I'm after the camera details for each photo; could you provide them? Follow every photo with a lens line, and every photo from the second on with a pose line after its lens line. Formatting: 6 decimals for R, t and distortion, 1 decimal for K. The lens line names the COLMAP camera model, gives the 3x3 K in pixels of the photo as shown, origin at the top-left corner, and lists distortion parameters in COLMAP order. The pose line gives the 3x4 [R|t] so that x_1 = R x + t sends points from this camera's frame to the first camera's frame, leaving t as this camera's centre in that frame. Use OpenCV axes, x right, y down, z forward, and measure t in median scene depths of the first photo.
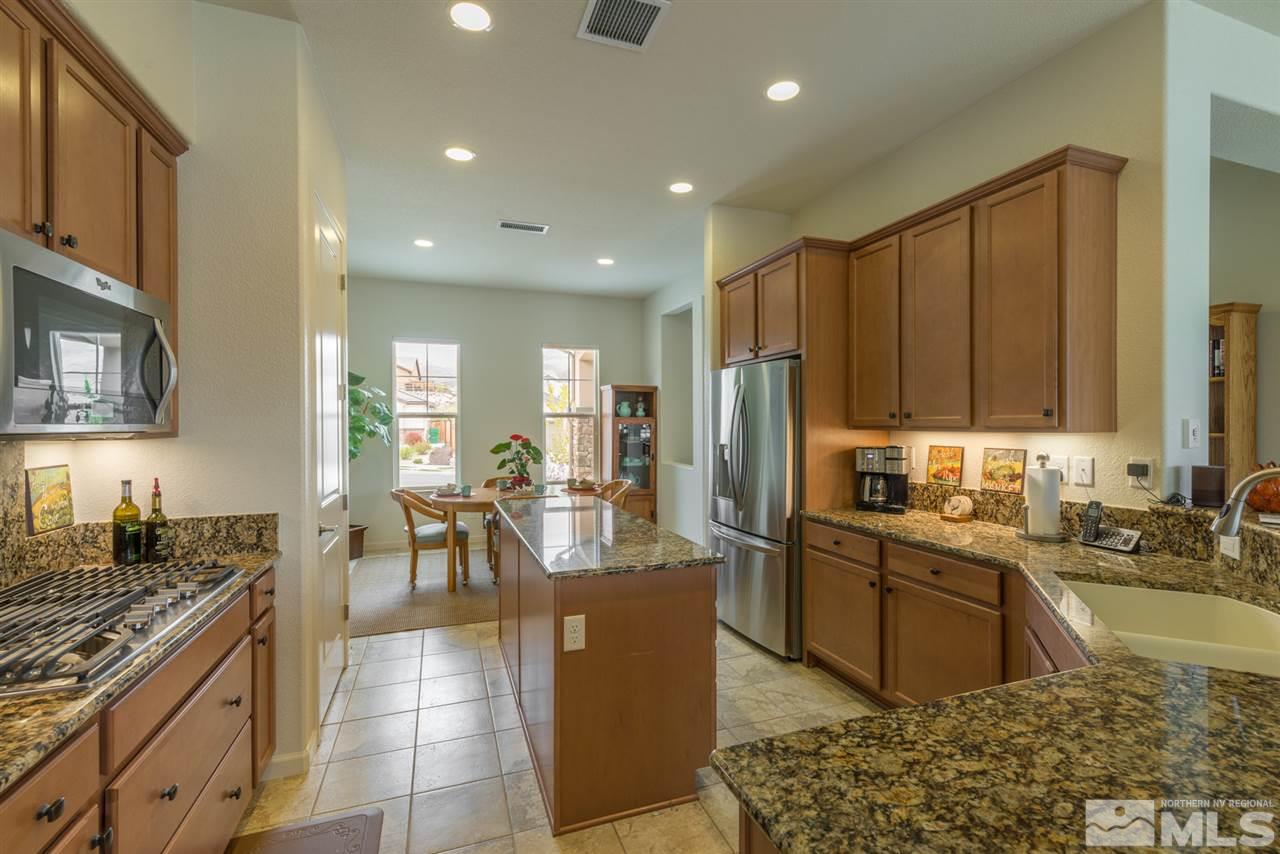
lens RADIAL K [[556.2, 0, 641.7], [0, 556.2, 424.3], [0, 0, 1]] dist [0.000658, -0.000063]
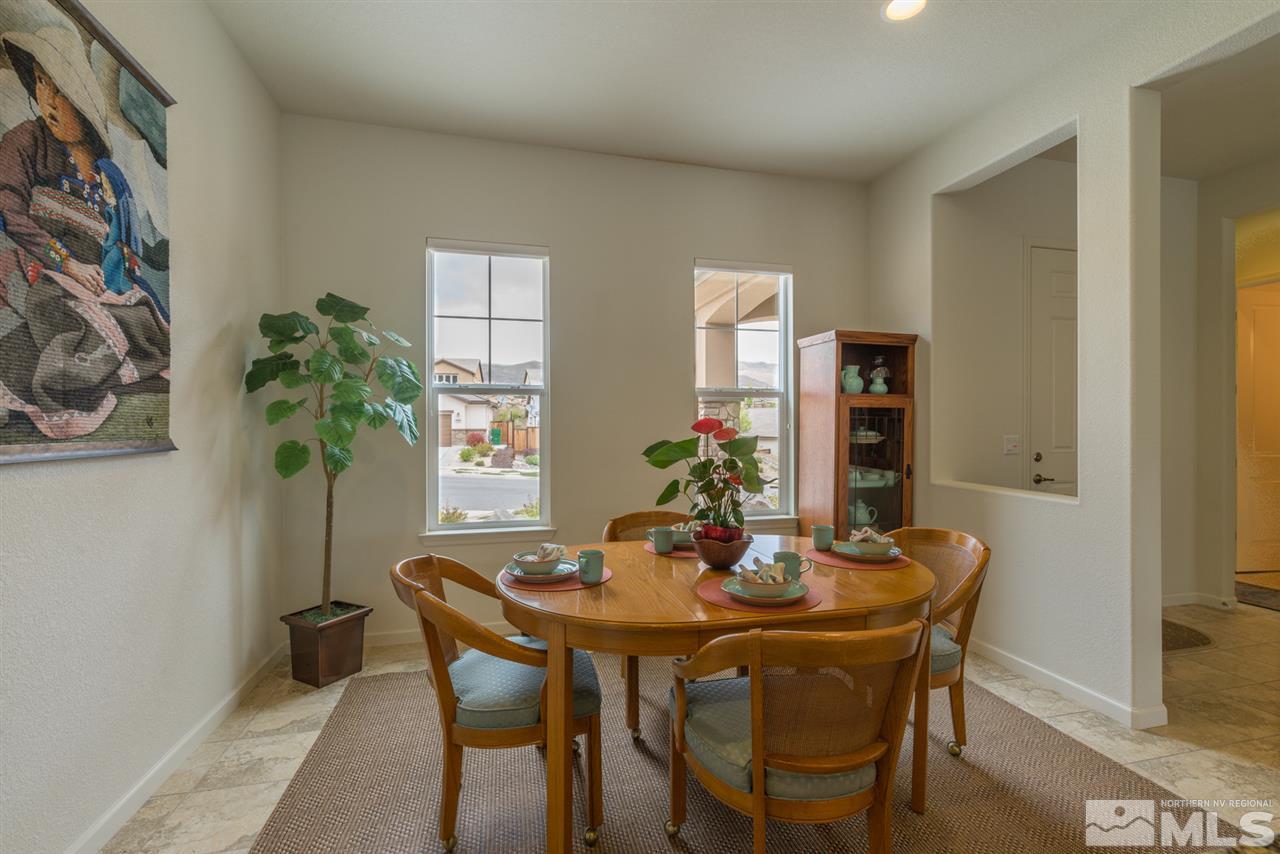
lens RADIAL K [[556.2, 0, 638.6], [0, 556.2, 425.9], [0, 0, 1]] dist [0.000658, -0.000063]
pose [[0.994396, 0.002652, -0.105686, -0.178747], [-0.002907, 0.999993, -0.002258, 0.018767], [0.105680, 0.002553, 0.994397, 0.462061]]
